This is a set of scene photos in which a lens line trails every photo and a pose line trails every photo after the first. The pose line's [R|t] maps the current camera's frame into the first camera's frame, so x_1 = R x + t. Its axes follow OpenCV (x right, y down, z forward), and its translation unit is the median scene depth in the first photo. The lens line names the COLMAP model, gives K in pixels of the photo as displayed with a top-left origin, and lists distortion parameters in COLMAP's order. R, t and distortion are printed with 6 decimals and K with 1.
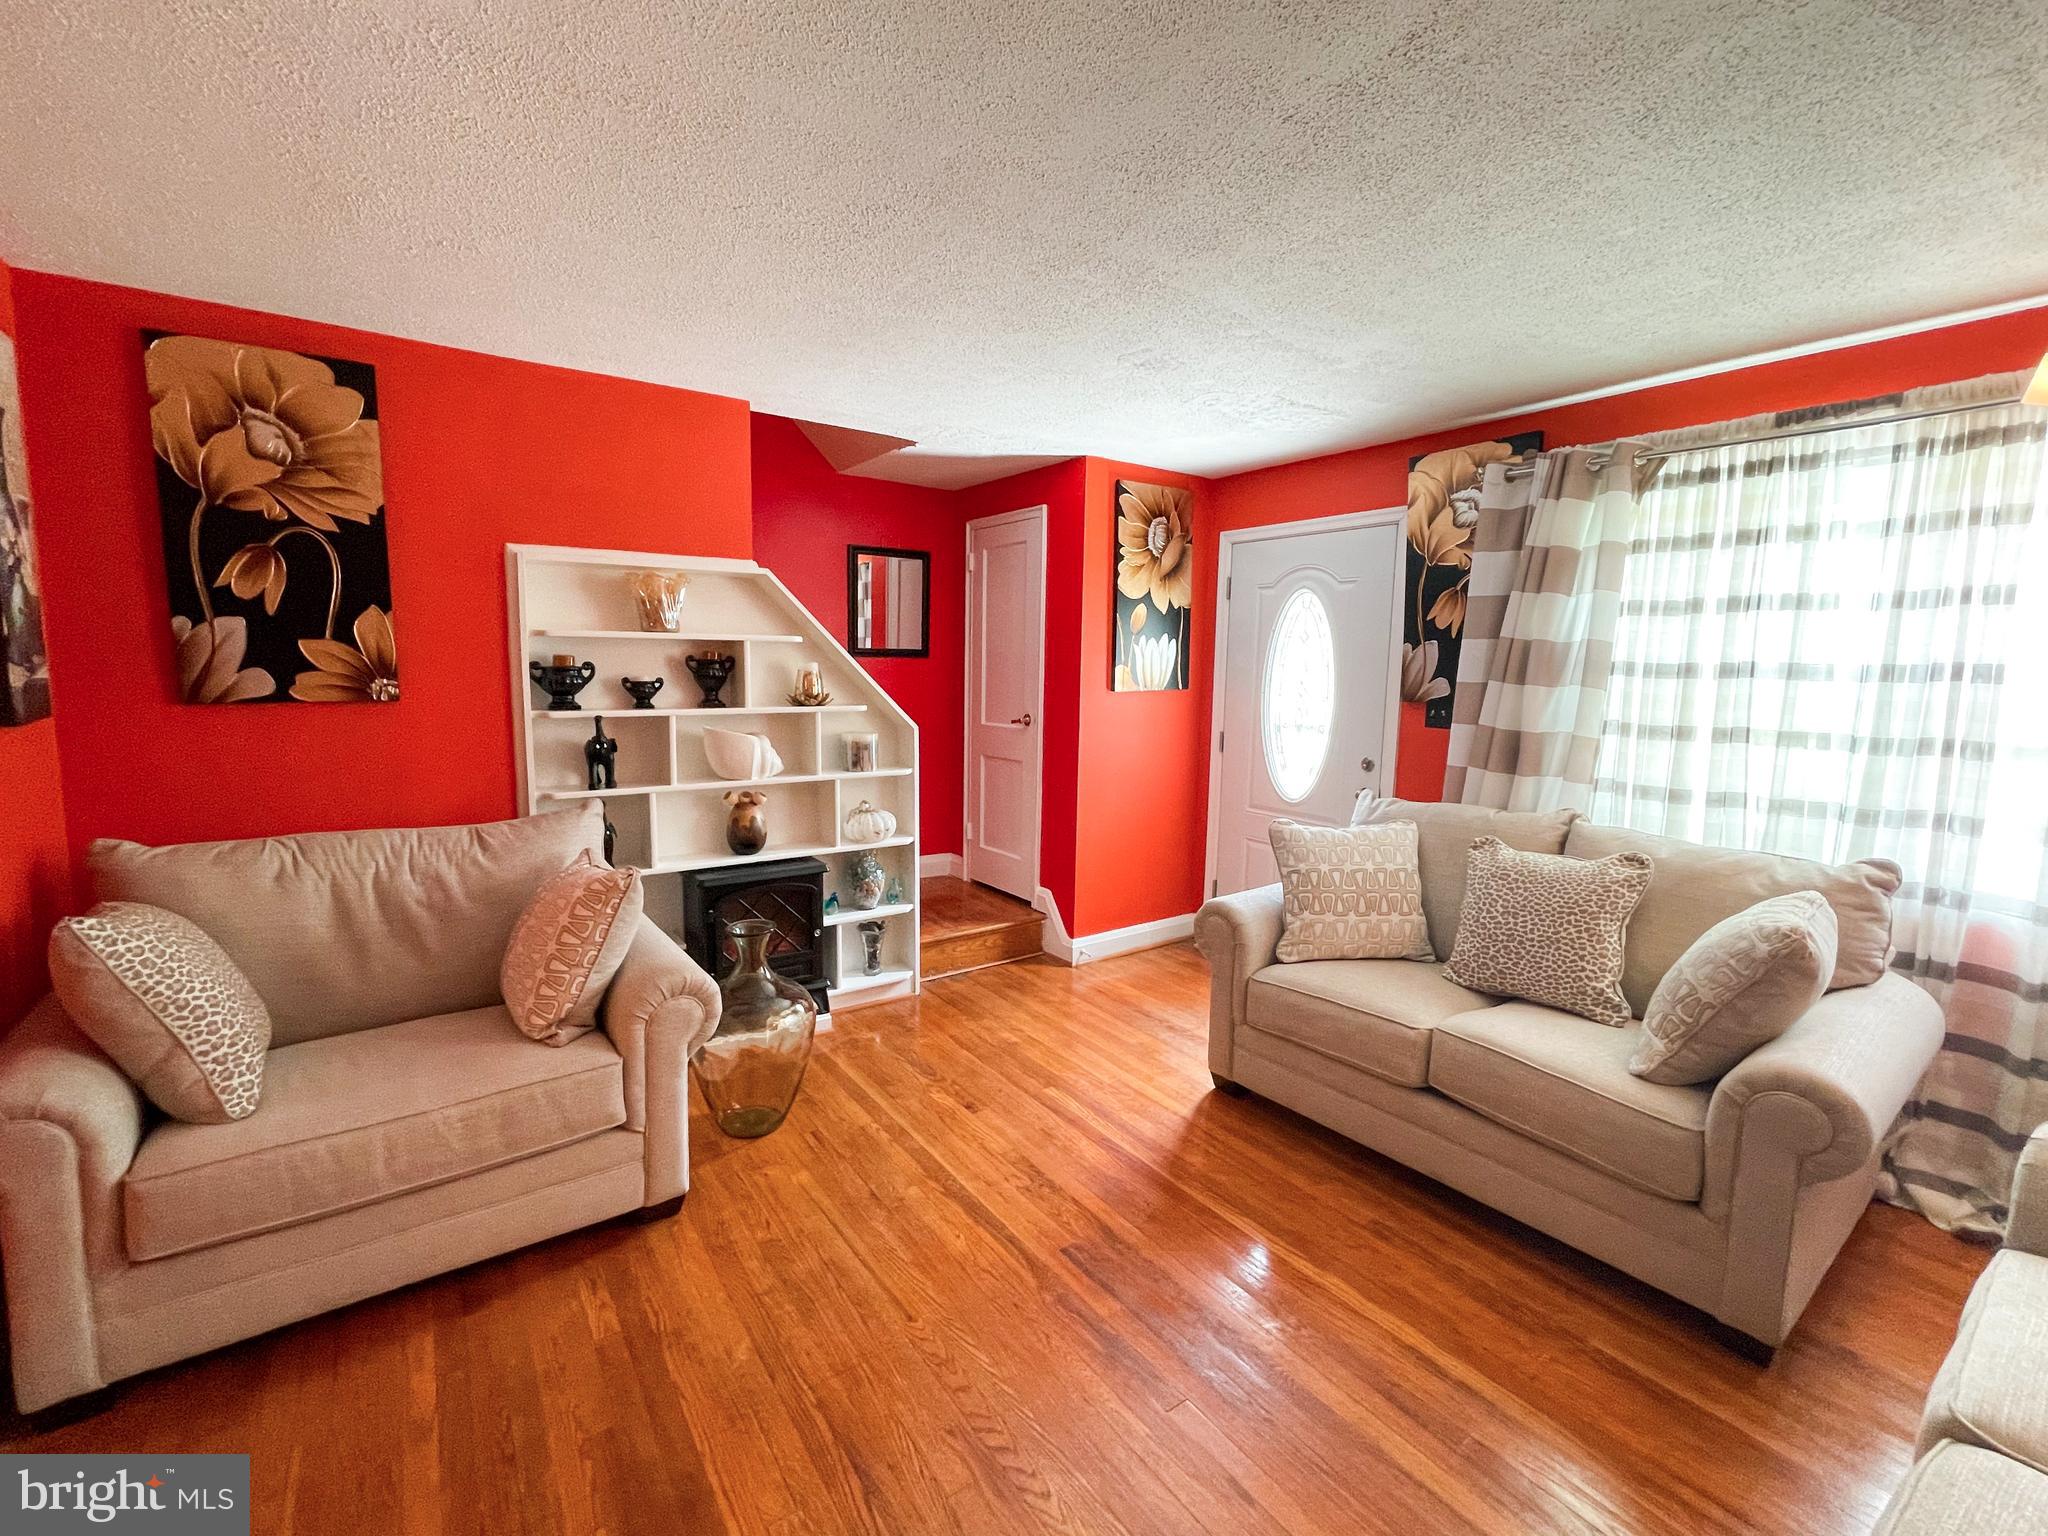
lens RADIAL K [[895.5, 0, 1024.0], [0, 895.5, 768.0], [0, 0, 1]] dist [0.000213, -0.000012]
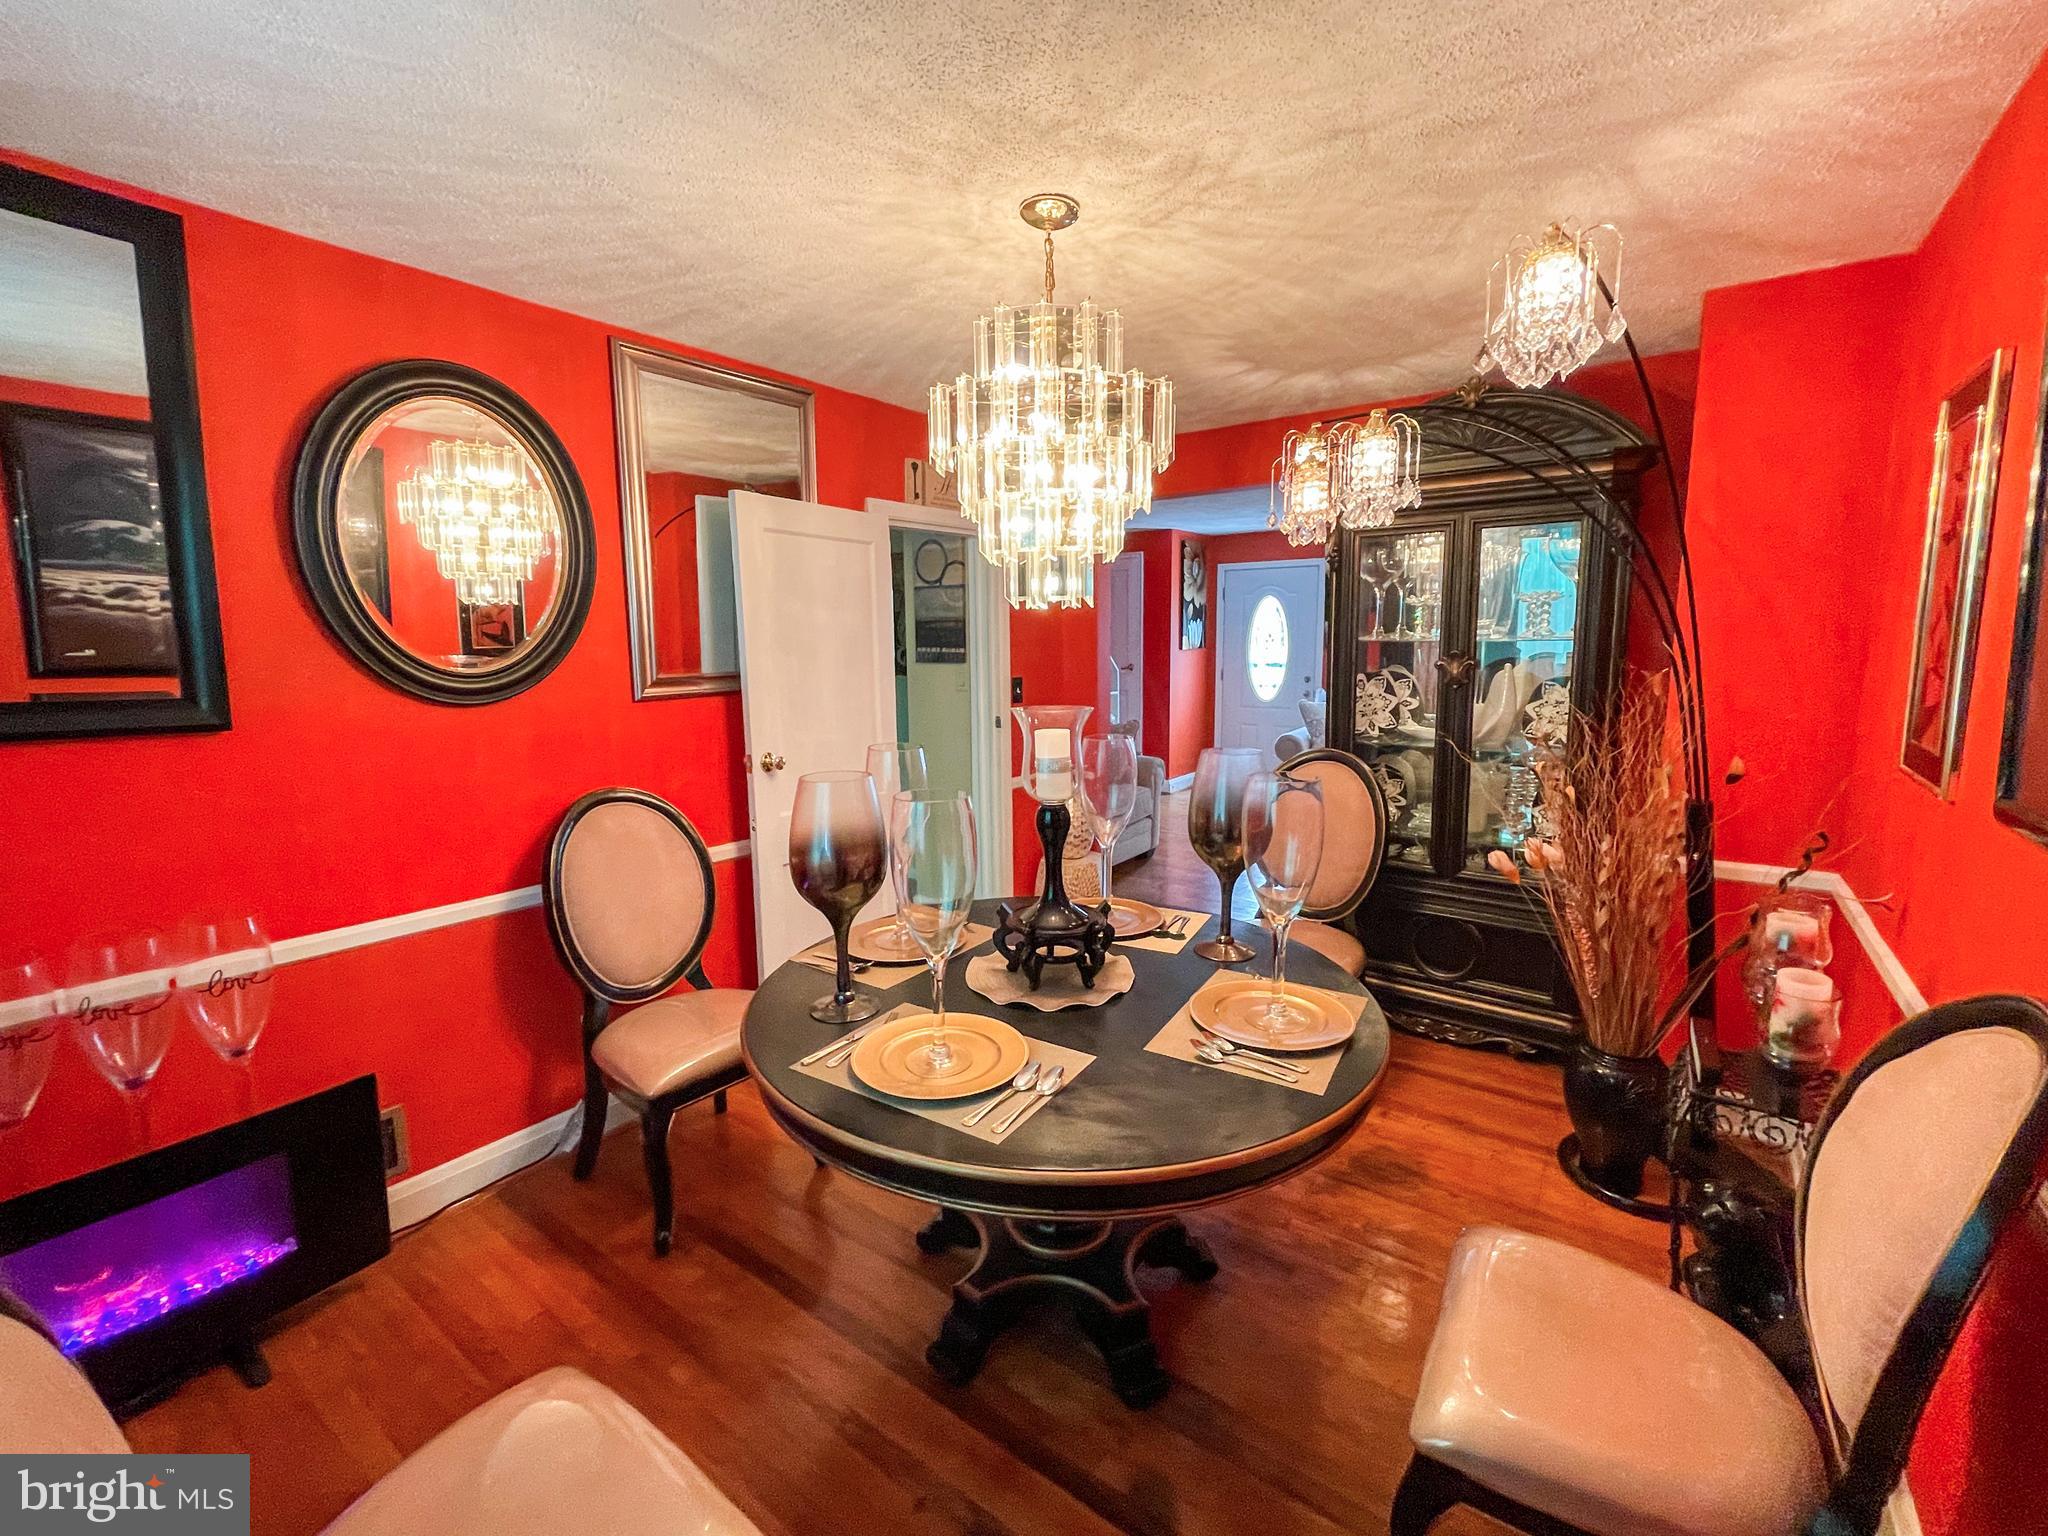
lens RADIAL K [[895.5, 0, 1024.0], [0, 895.5, 768.0], [0, 0, 1]] dist [0.000213, -0.000012]
pose [[0.946931, -0.078372, 0.311736, -0.817069], [0.071995, 0.996894, 0.031931, 0.079098], [-0.313270, -0.007793, 0.949632, -0.699189]]
